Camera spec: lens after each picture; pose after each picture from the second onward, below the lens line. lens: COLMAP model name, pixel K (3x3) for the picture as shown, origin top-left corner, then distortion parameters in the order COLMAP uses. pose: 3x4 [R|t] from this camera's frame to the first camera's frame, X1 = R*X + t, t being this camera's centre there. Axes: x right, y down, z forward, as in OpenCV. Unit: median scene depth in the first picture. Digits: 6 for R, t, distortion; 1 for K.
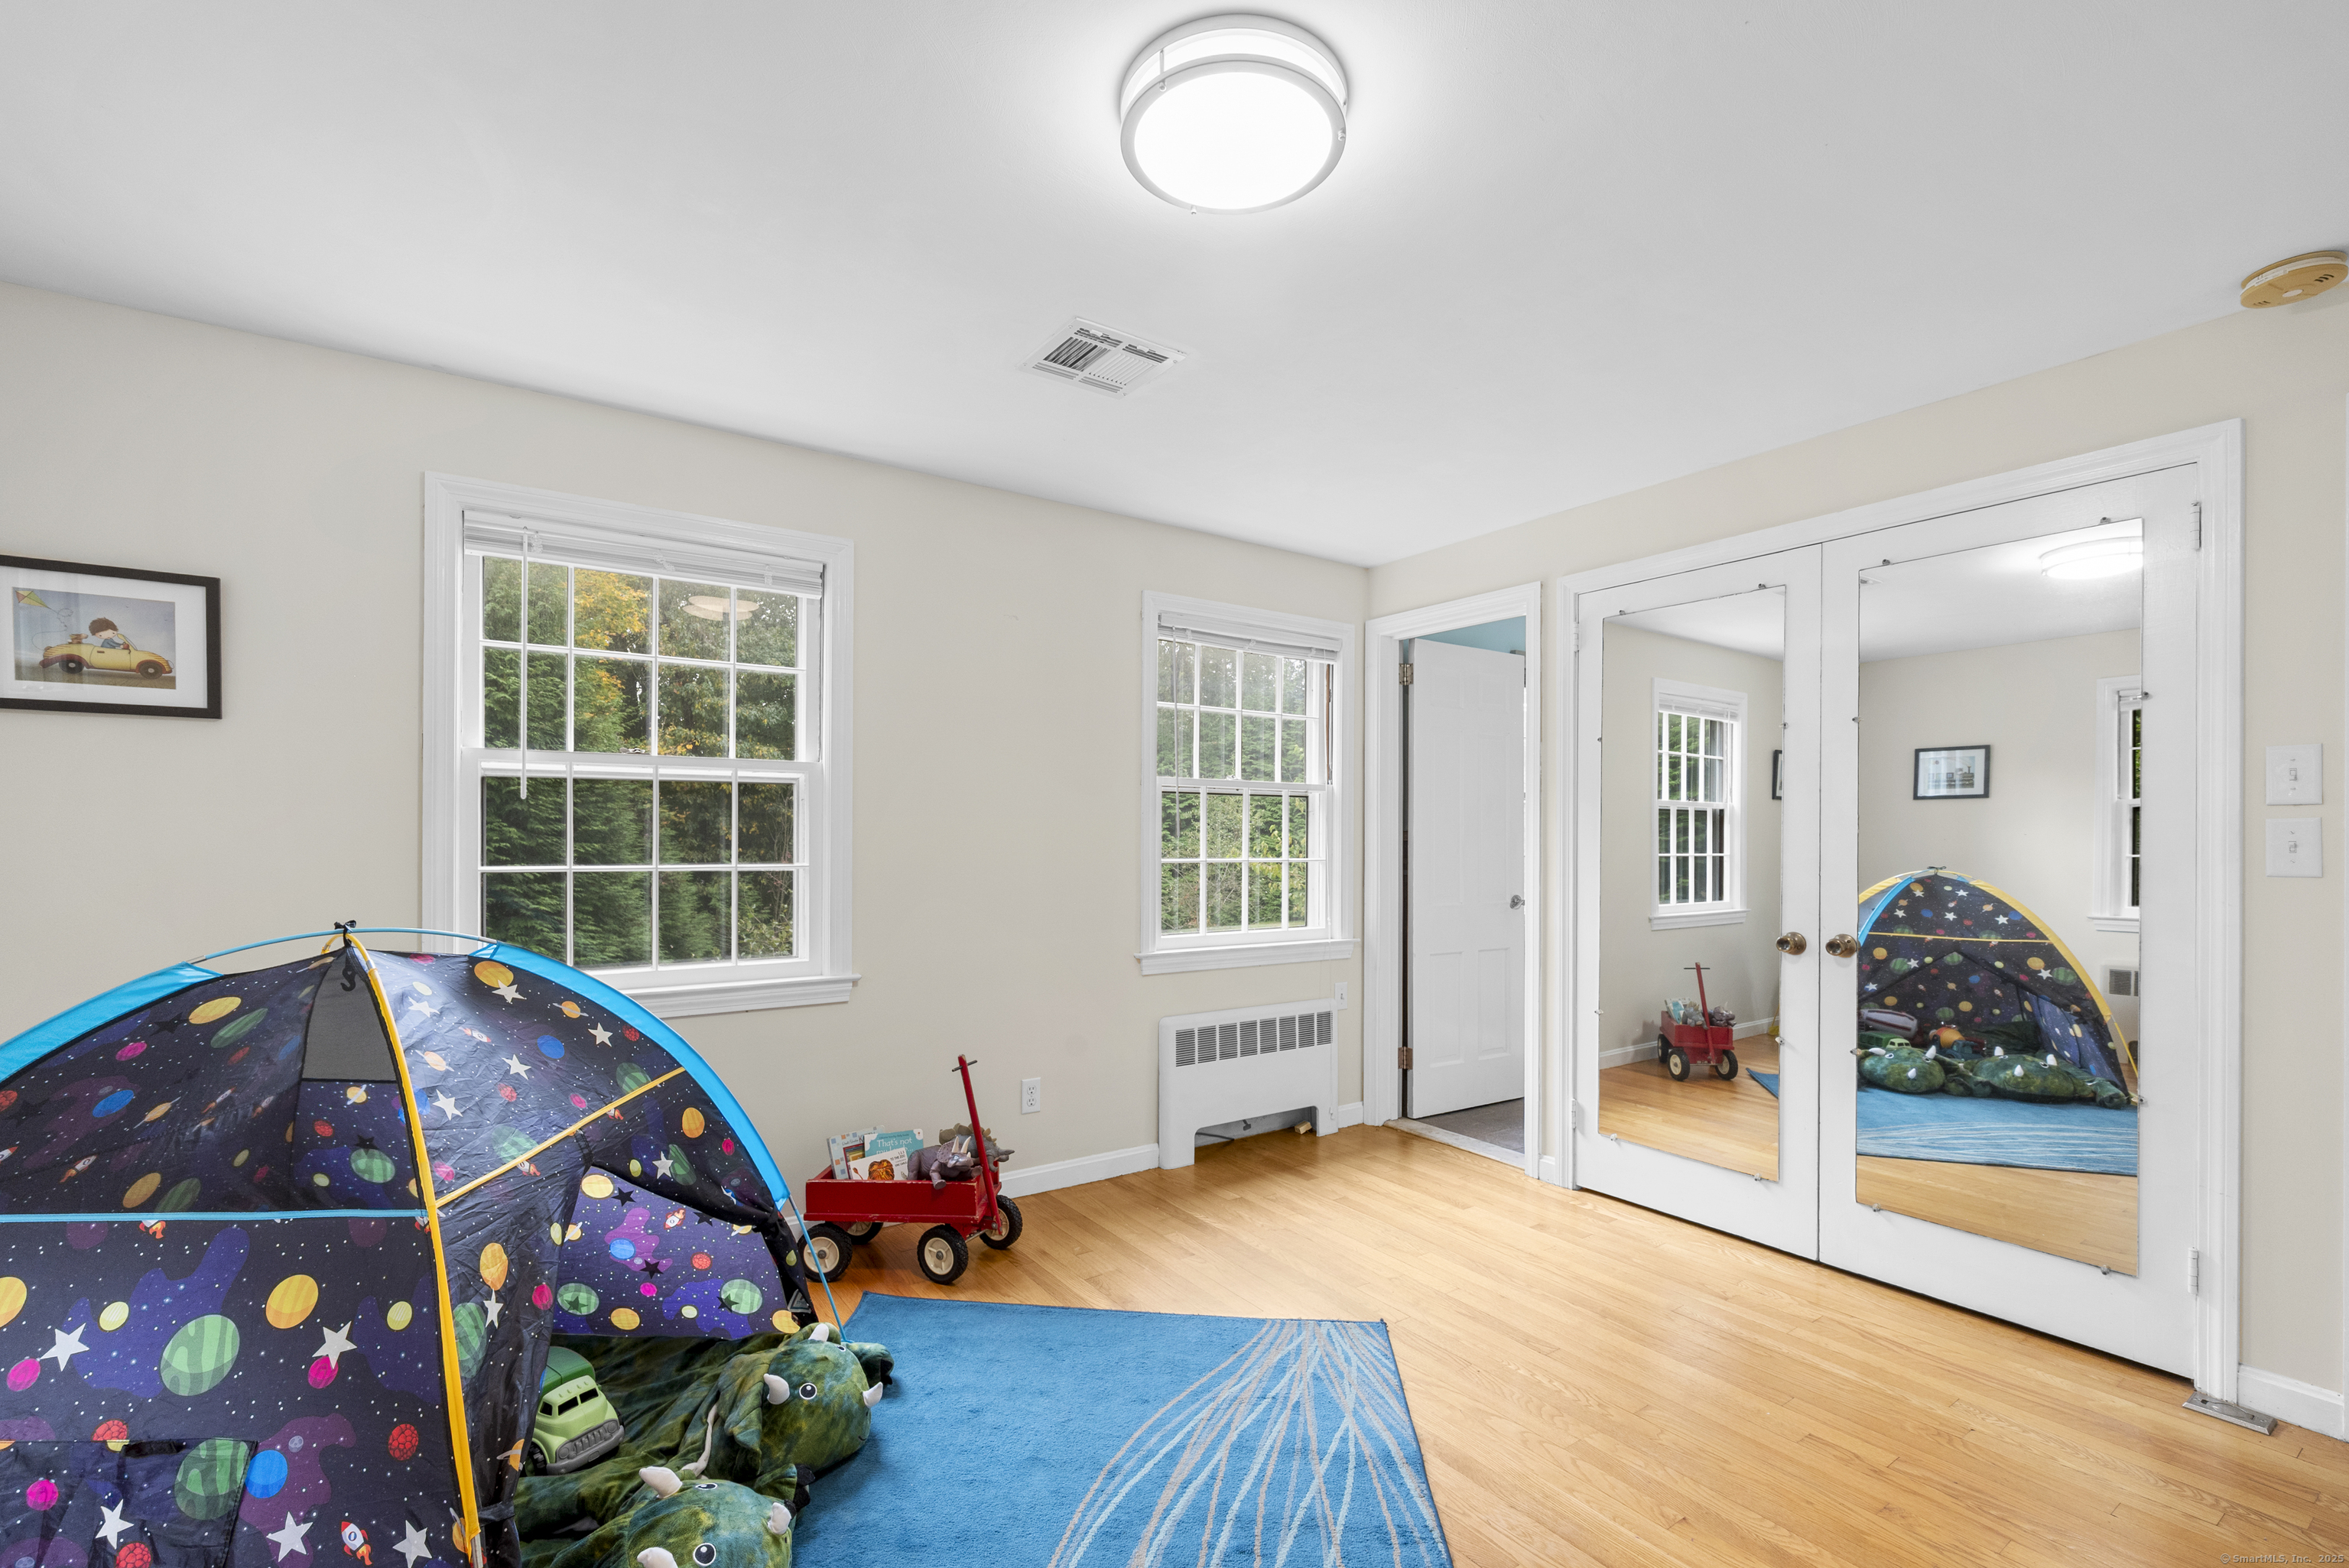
lens RADIAL K [[1019.4, 0, 1172.2], [0, 1019.4, 819.4], [0, 0, 1]] dist [-0.000938, -0.000656]
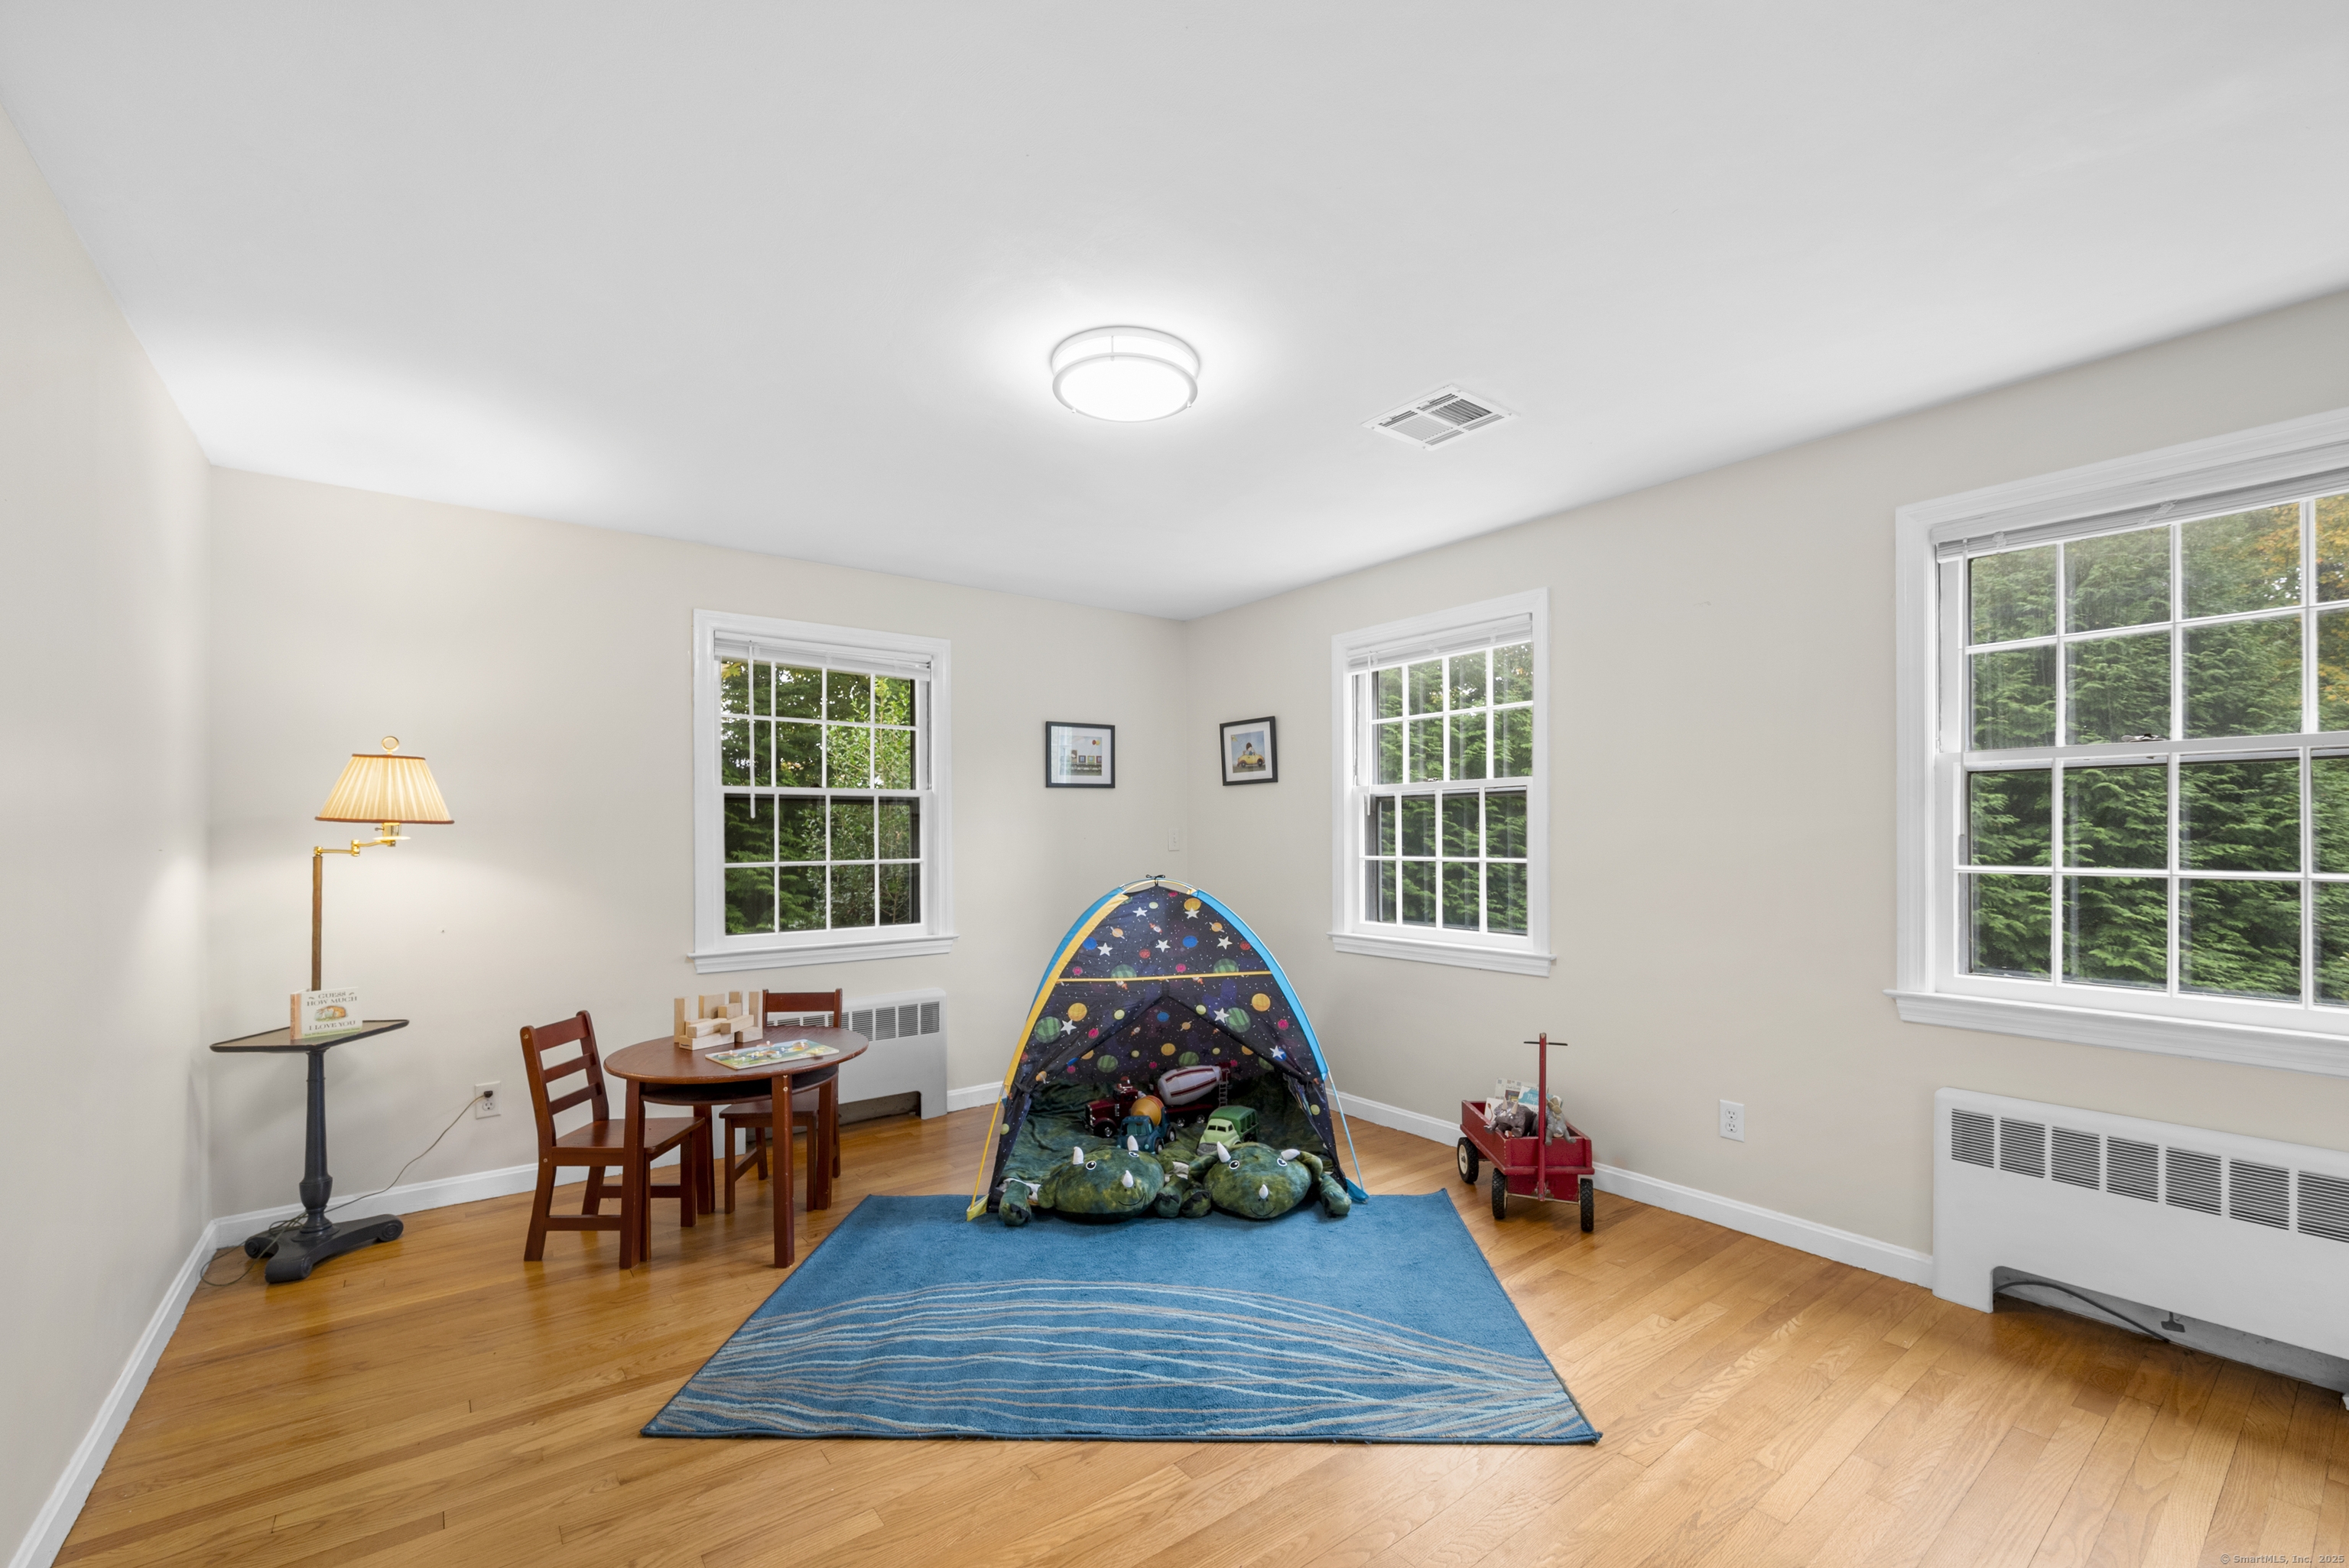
lens RADIAL K [[946.1, 0, 1176.9], [0, 946.1, 837.0], [0, 0, 1]] dist [-0.001443, -0.000324]
pose [[0.060002, -0.003008, -0.998194, 0.682044], [0.018576, 0.999826, -0.001897, 0.009347], [0.998025, -0.018428, 0.060047, 0.458811]]
